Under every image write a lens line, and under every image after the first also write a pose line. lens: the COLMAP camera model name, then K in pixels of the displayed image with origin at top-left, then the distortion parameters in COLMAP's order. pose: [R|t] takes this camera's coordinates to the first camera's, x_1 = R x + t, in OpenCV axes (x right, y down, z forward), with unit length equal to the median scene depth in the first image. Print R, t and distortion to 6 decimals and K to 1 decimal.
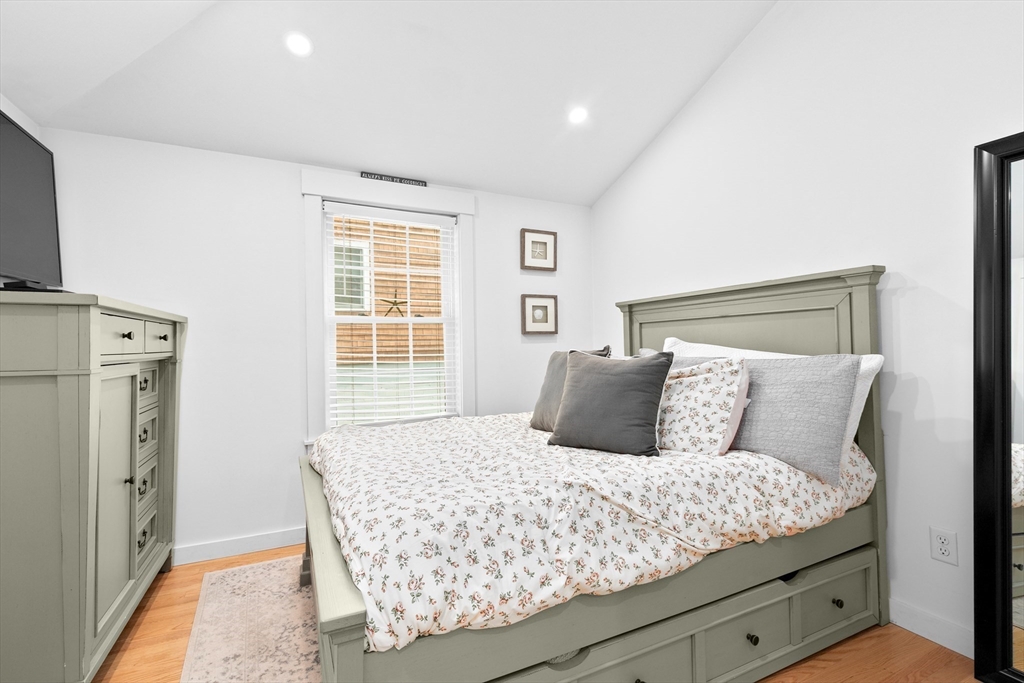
lens RADIAL K [[459.1, 0, 507.5], [0, 459.1, 340.8], [0, 0, 1]] dist [0.004440, 0.000588]
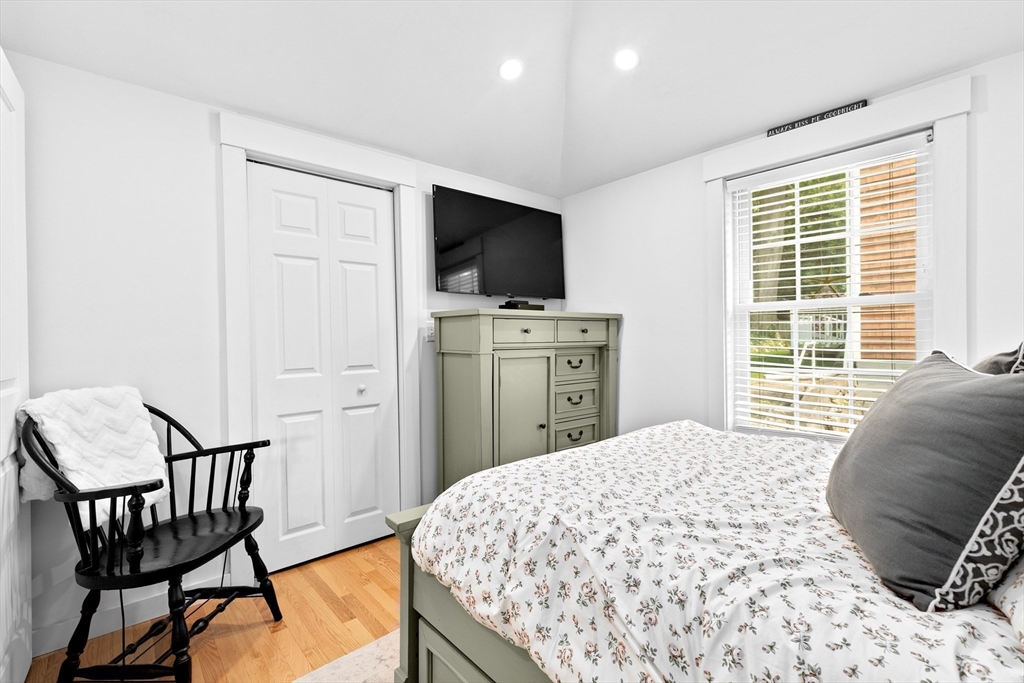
lens RADIAL K [[459.1, 0, 507.5], [0, 459.1, 340.8], [0, 0, 1]] dist [0.004440, 0.000588]
pose [[0.254415, 0.013917, -0.966995, 0.502185], [0.013485, 0.999748, 0.017937, -0.005162], [0.967001, -0.017603, 0.254163, 0.417832]]
